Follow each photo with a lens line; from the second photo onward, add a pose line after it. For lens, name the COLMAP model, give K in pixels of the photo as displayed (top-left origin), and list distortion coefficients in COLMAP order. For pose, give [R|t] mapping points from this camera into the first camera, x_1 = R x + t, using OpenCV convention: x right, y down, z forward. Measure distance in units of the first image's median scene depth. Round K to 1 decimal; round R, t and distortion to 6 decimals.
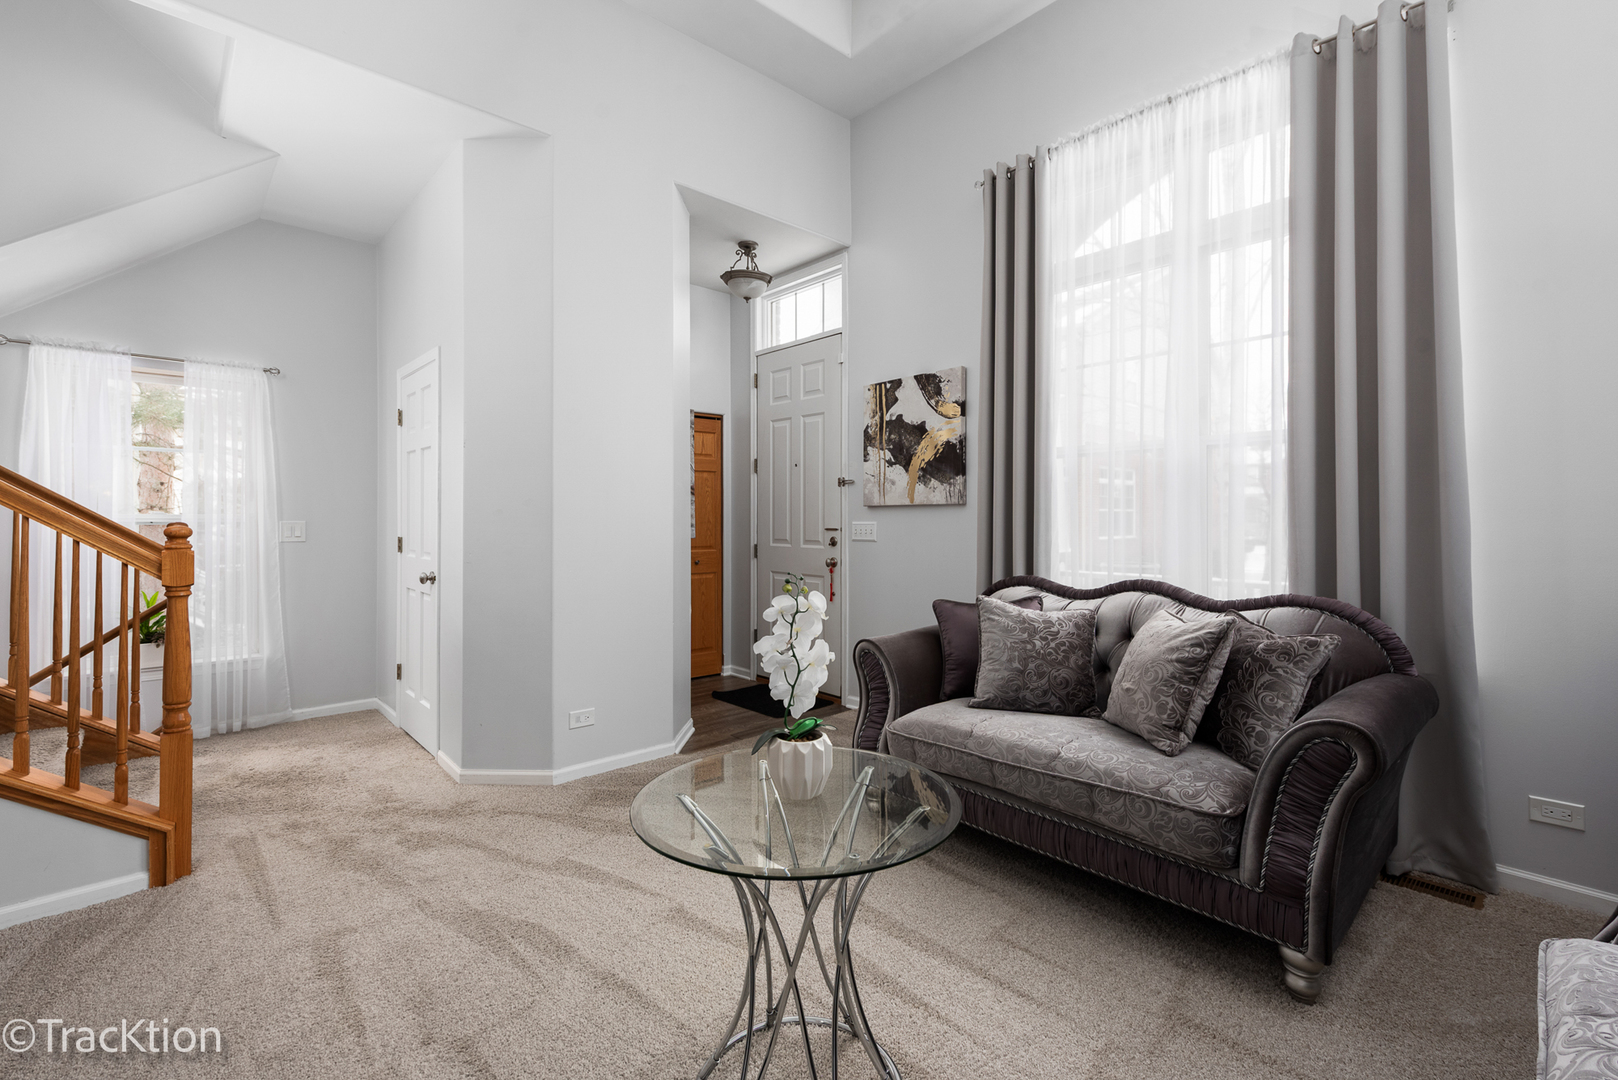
lens RADIAL K [[701.7, 0, 815.3], [0, 701.7, 528.6], [0, 0, 1]] dist [0.004329, -0.001732]
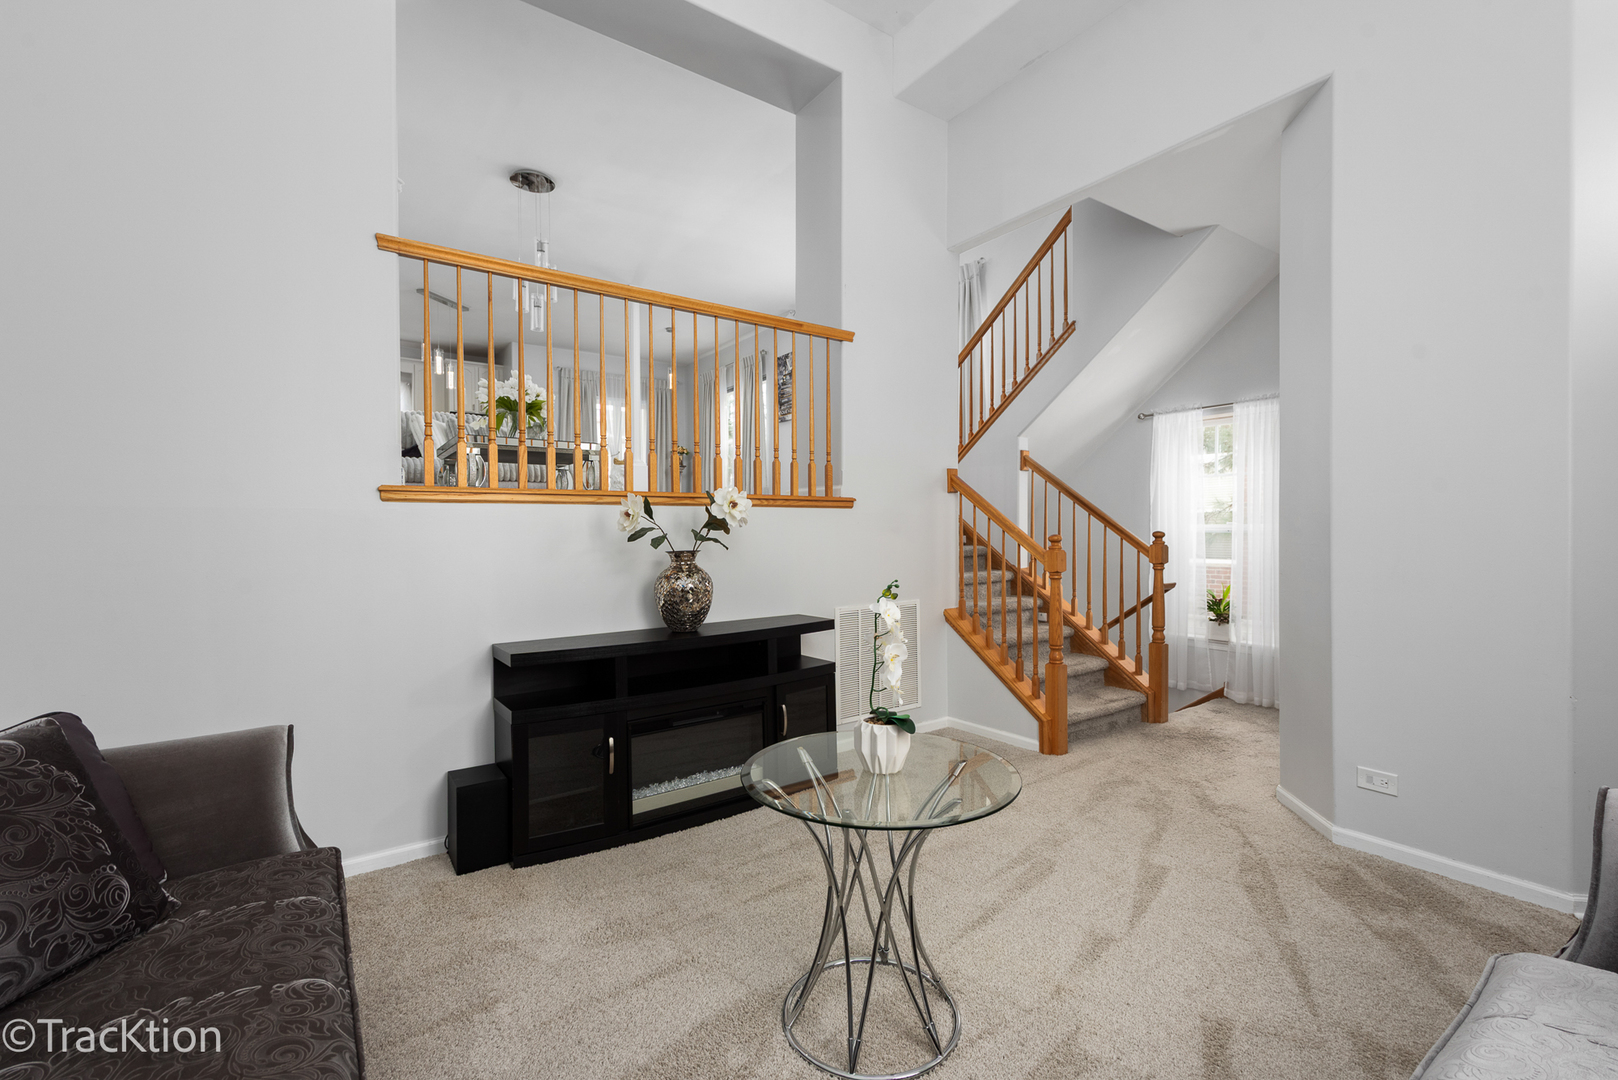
lens RADIAL K [[701.7, 0, 813.5], [0, 701.7, 538.0], [0, 0, 1]] dist [0.004329, -0.001732]
pose [[-0.149021, 0.006600, -0.988812, 0.636048], [0.000555, 0.999978, 0.006591, -0.004496], [0.988834, 0.000434, -0.149022, 0.595088]]
